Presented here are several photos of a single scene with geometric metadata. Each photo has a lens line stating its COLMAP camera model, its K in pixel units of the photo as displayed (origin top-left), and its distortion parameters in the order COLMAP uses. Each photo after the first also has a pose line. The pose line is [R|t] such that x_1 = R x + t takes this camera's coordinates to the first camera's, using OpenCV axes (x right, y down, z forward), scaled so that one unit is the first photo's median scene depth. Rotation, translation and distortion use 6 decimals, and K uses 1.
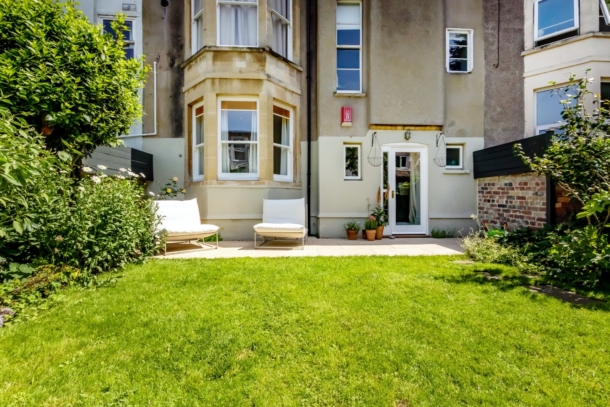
lens RADIAL K [[274.1, 0, 303.0], [0, 274.1, 197.0], [0, 0, 1]] dist [-0.002245, -0.000293]
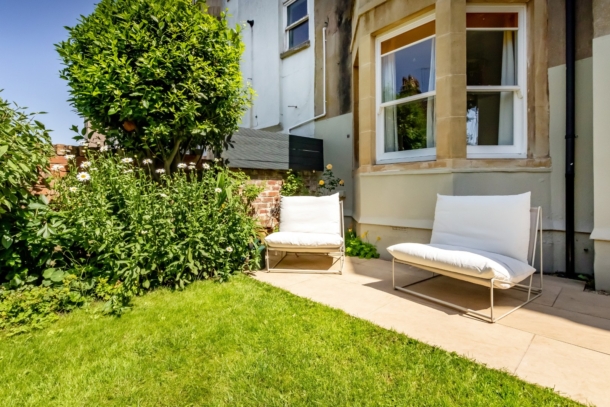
lens RADIAL K [[294.4, 0, 305.0], [0, 294.4, 190.5], [0, 0, 1]] dist [-0.000926, -0.000292]
pose [[0.644839, -0.003101, -0.764312, 0.115871], [0.019488, 0.999733, 0.012386, -0.010641], [0.764070, -0.022882, 0.644727, 0.394398]]
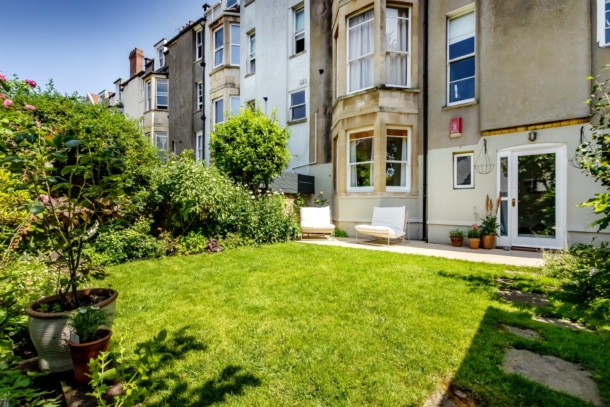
lens RADIAL K [[274.1, 0, 303.0], [0, 274.1, 197.0], [0, 0, 1]] dist [-0.002245, -0.000293]
pose [[0.745195, -0.018036, -0.666602, 0.416468], [-0.000805, 0.999609, -0.027946, -0.001848], [0.666846, 0.021362, 0.744890, -0.150707]]
